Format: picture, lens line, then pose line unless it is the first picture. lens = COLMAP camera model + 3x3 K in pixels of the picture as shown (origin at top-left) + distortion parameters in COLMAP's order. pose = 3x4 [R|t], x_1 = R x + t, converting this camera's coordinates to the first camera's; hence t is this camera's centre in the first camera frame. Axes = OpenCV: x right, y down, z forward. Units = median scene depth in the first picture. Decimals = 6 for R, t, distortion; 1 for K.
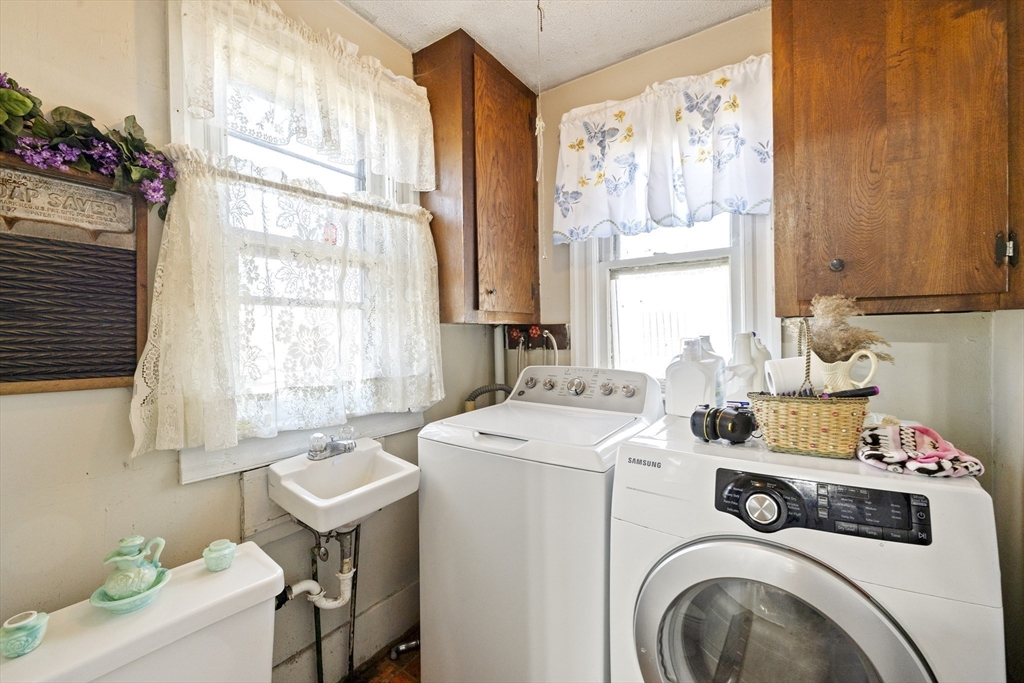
lens RADIAL K [[433.2, 0, 510.3], [0, 433.2, 339.5], [0, 0, 1]] dist [-0.003103, -0.000223]
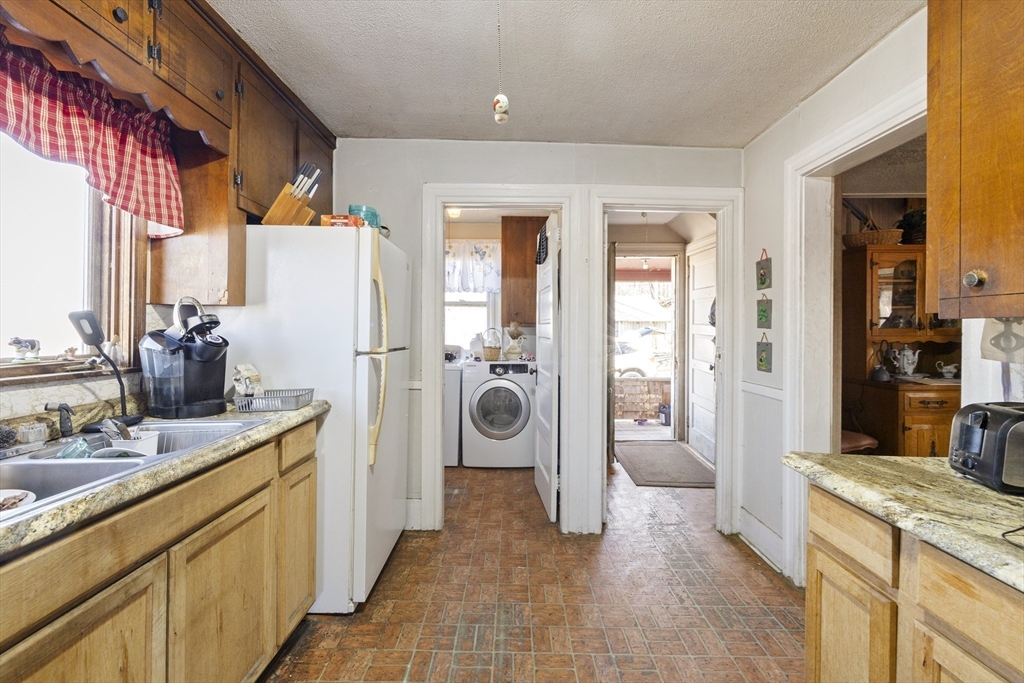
lens RADIAL K [[433.2, 0, 512.8], [0, 433.2, 337.3], [0, 0, 1]] dist [-0.003103, -0.000223]
pose [[0.828633, 0.012381, 0.559655, -0.991468], [-0.008704, 0.999919, -0.009234, 0.049472], [-0.559724, 0.002780, 0.828674, -1.524858]]
